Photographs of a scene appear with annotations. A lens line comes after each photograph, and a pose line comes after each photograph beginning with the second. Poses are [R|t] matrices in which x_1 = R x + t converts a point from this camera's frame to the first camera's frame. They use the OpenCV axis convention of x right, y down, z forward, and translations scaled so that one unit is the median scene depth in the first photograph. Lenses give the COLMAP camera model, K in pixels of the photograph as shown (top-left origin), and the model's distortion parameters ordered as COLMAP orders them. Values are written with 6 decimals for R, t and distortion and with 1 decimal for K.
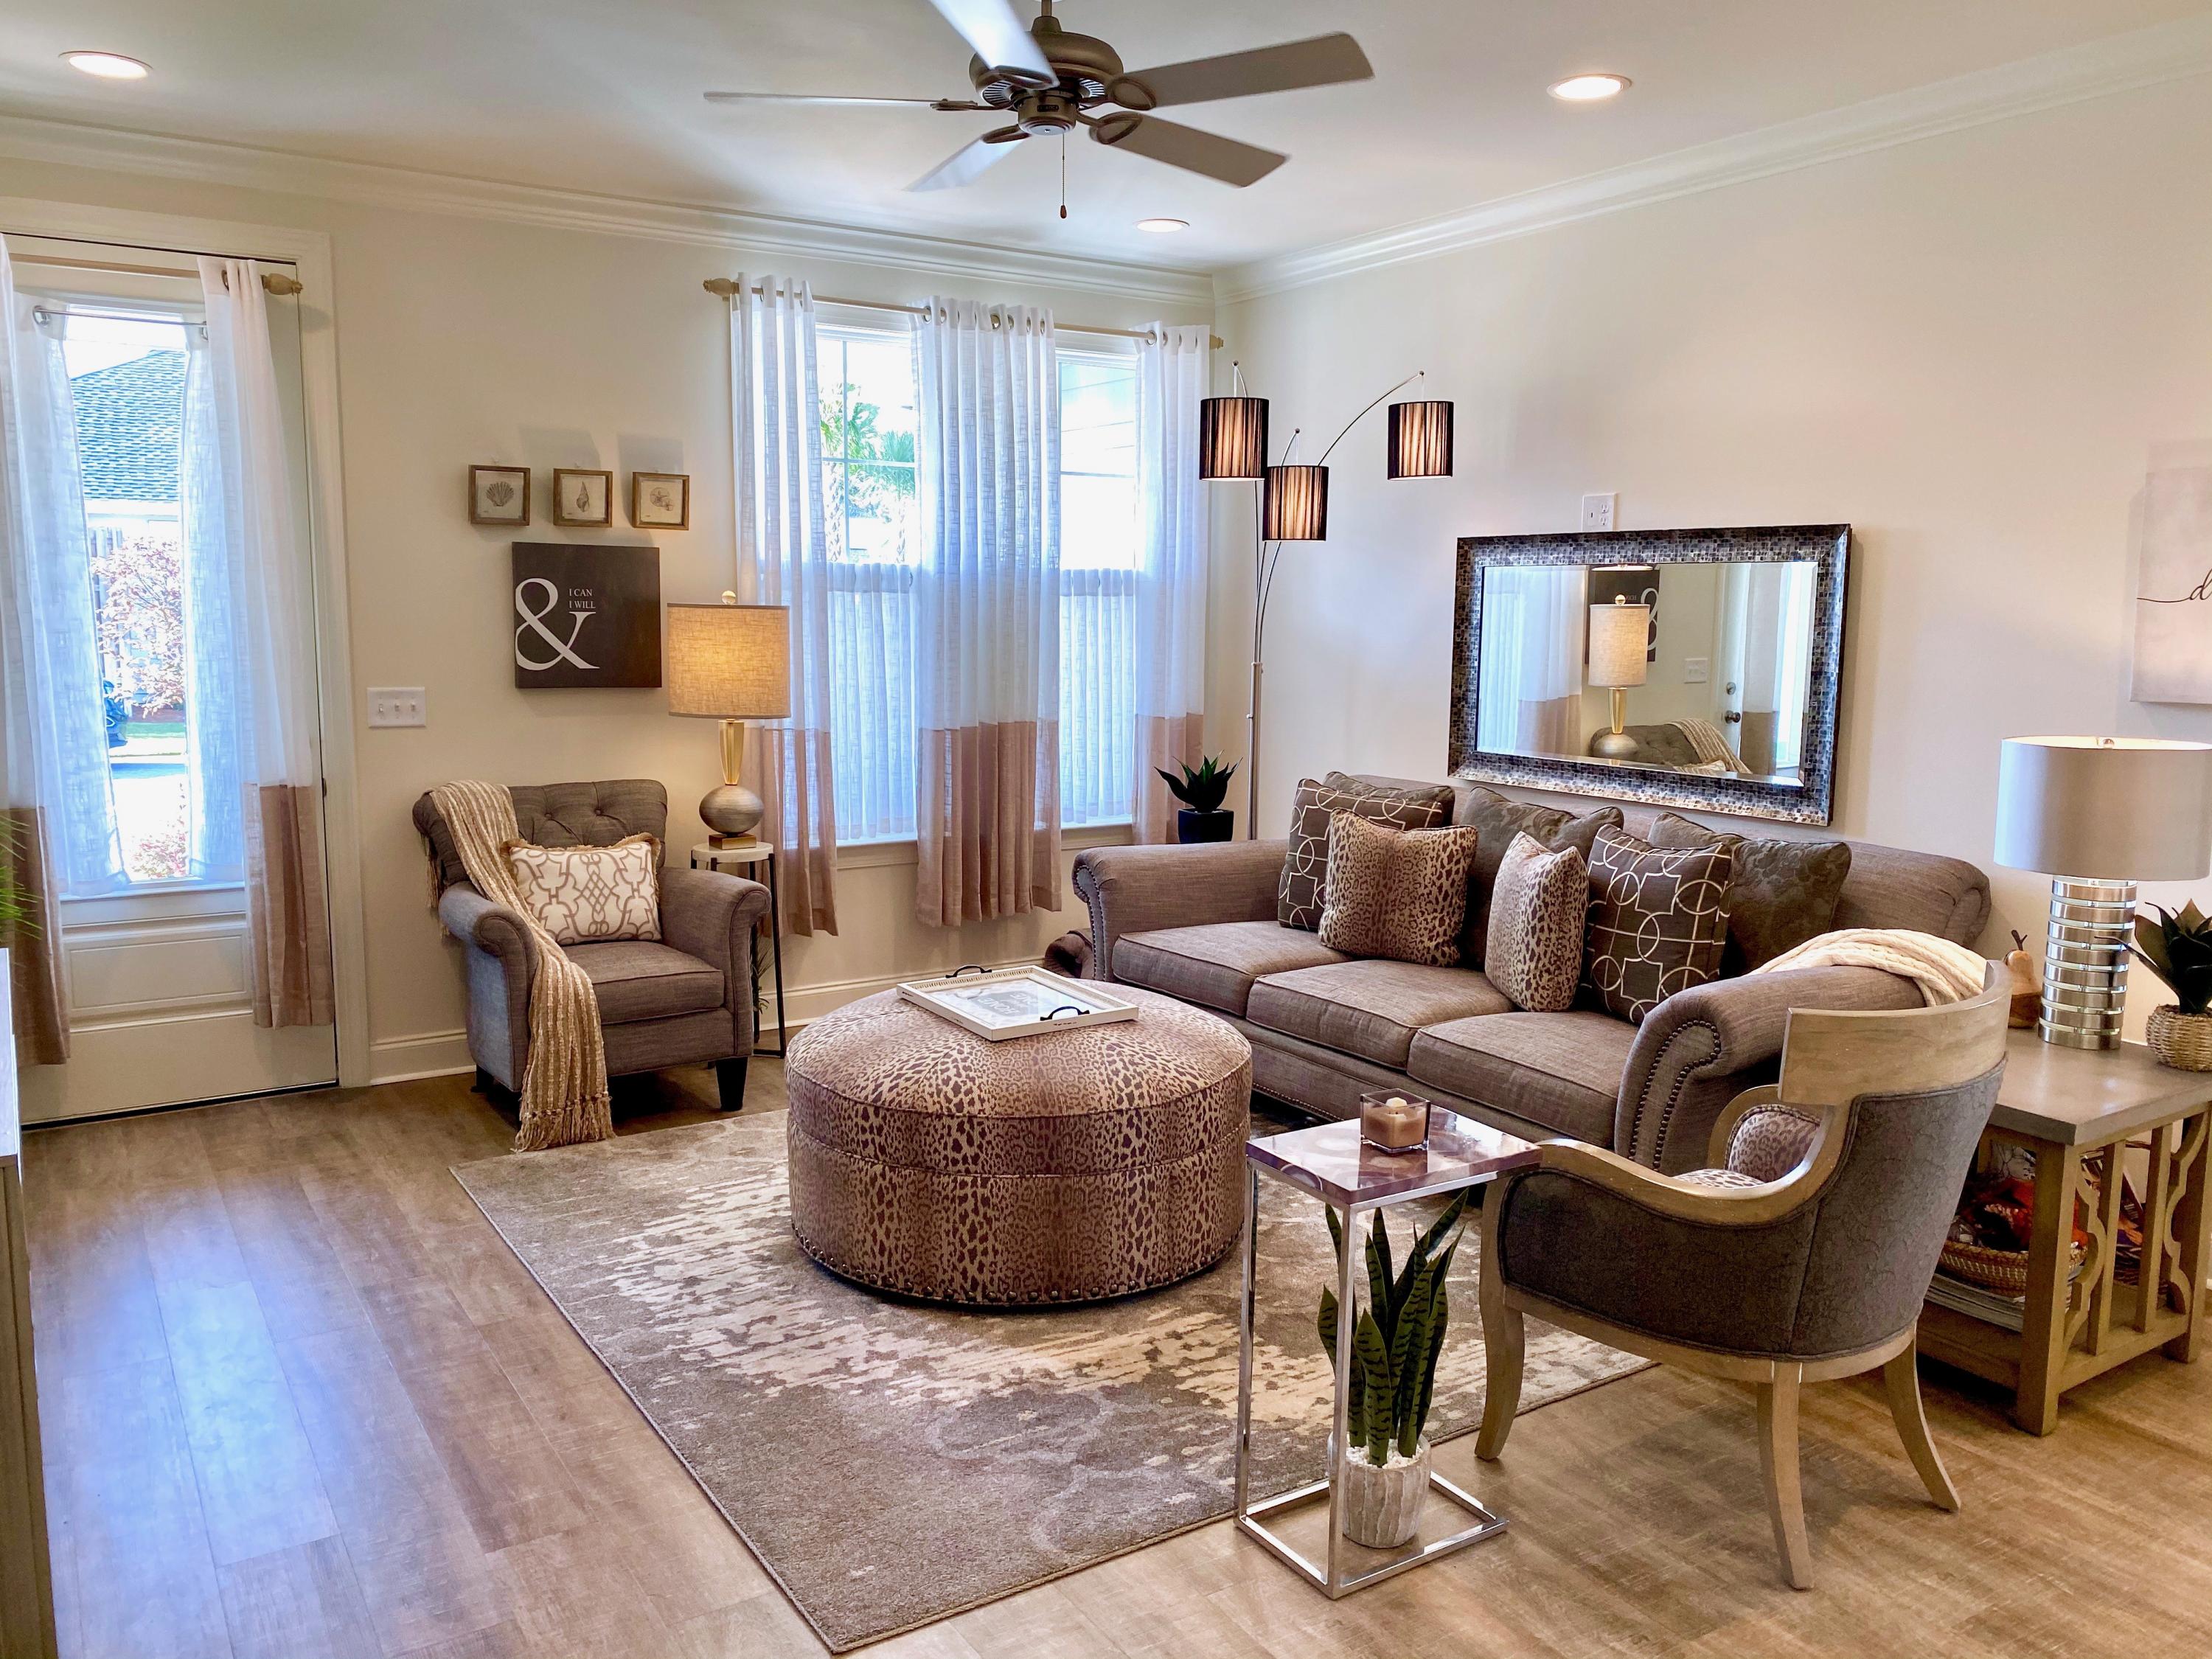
lens RADIAL K [[1678.7, 0, 1113.4], [0, 1678.7, 819.9], [0, 0, 1]] dist [0.056284, -0.098194]
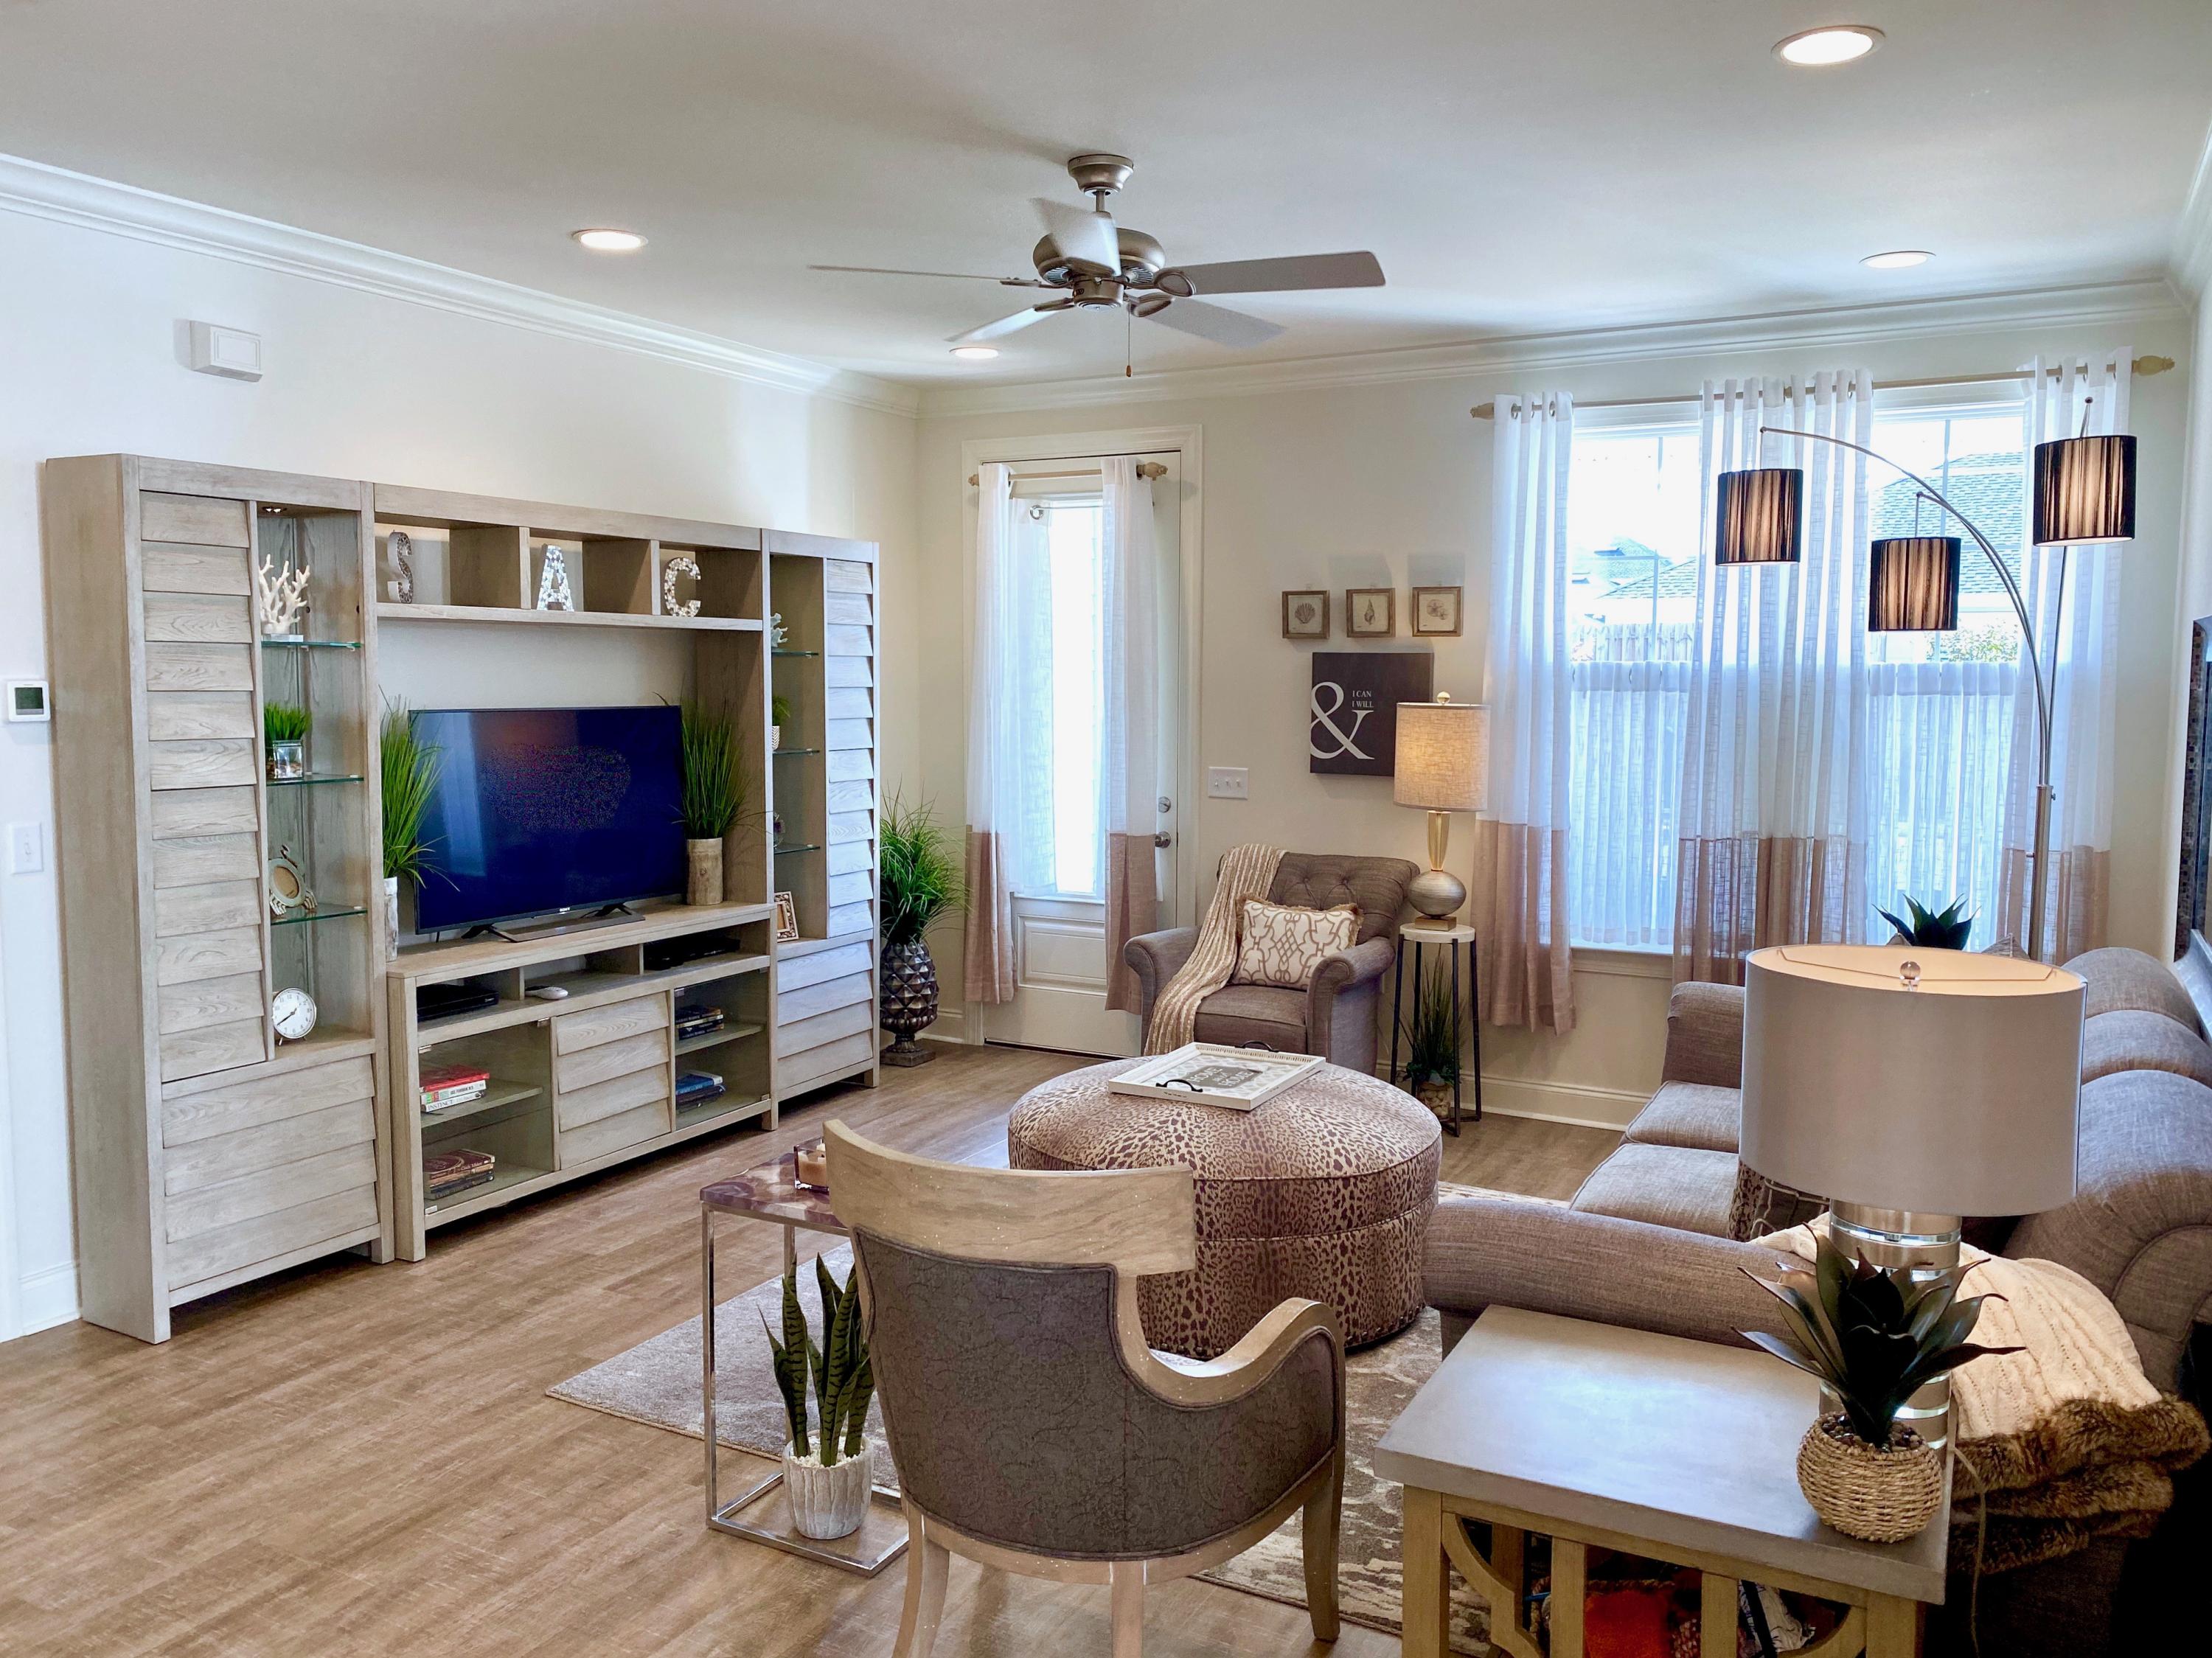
lens RADIAL K [[1678.6, 0, 1113.4], [0, 1678.6, 819.4], [0, 0, 1]] dist [0.056284, -0.098194]
pose [[0.476162, 0.064836, -0.876964, 0.628914], [-0.120780, 0.992649, 0.007810, -0.037475], [0.871023, 0.102201, 0.480493, 0.305923]]
